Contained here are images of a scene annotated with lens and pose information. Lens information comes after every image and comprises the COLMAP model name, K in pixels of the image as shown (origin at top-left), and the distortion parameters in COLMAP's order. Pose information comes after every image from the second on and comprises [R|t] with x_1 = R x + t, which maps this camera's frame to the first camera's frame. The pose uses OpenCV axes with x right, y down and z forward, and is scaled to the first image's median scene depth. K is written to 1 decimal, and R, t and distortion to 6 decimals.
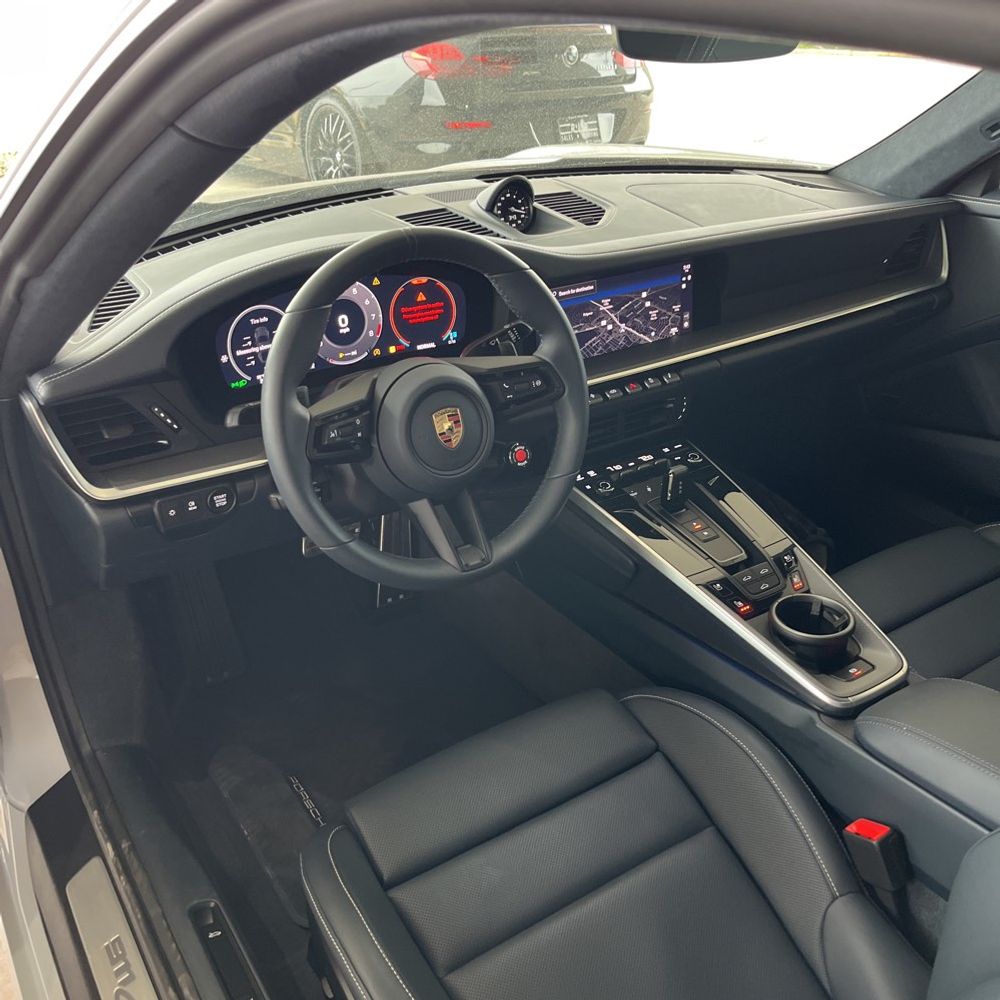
lens RADIAL K [[1028.0, 0, 500.0], [0, 1028.0, 500.0], [0, 0, 1]] dist [0.109130, -0.158869]
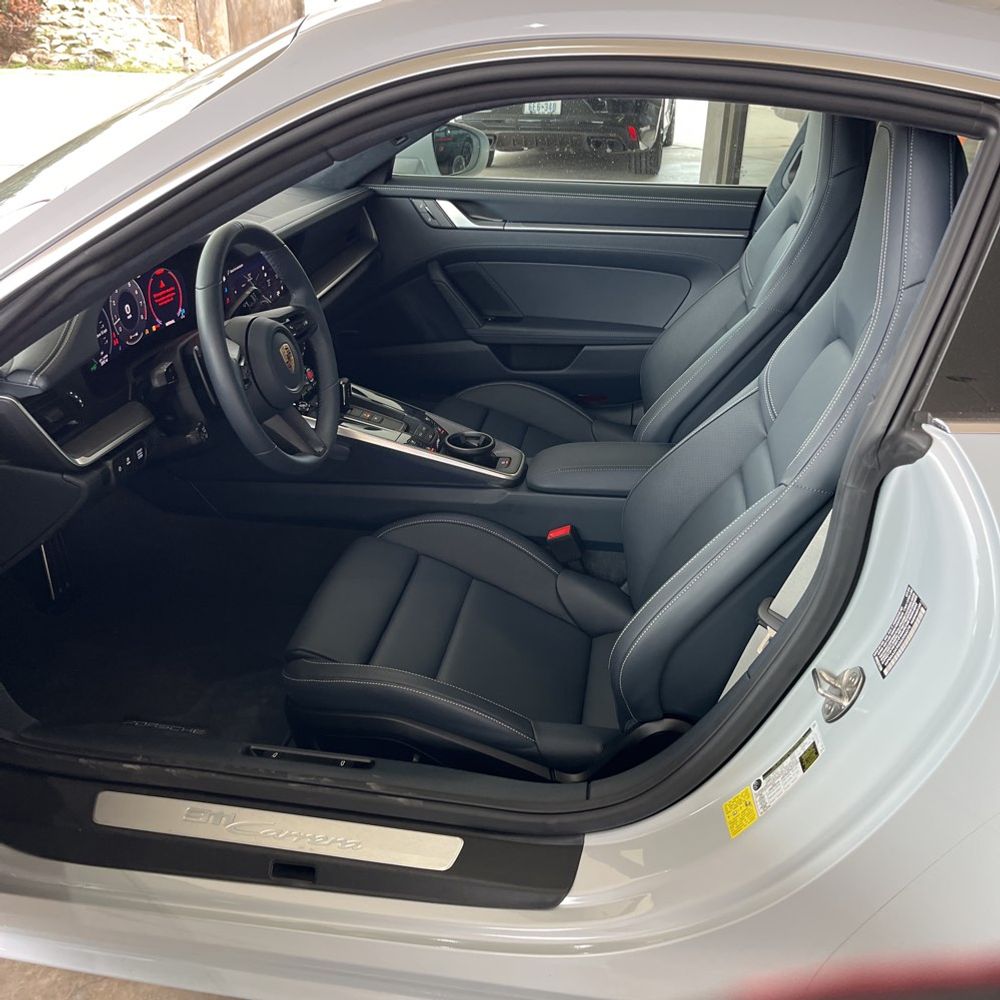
lens RADIAL K [[1028.0, 0, 500.0], [0, 1028.0, 500.0], [0, 0, 1]] dist [0.109130, -0.158869]
pose [[0.679149, -0.284845, 0.676476, -0.736089], [0.295391, 0.949769, 0.103362, 0.045915], [-0.671938, 0.129626, 0.729175, -0.178441]]
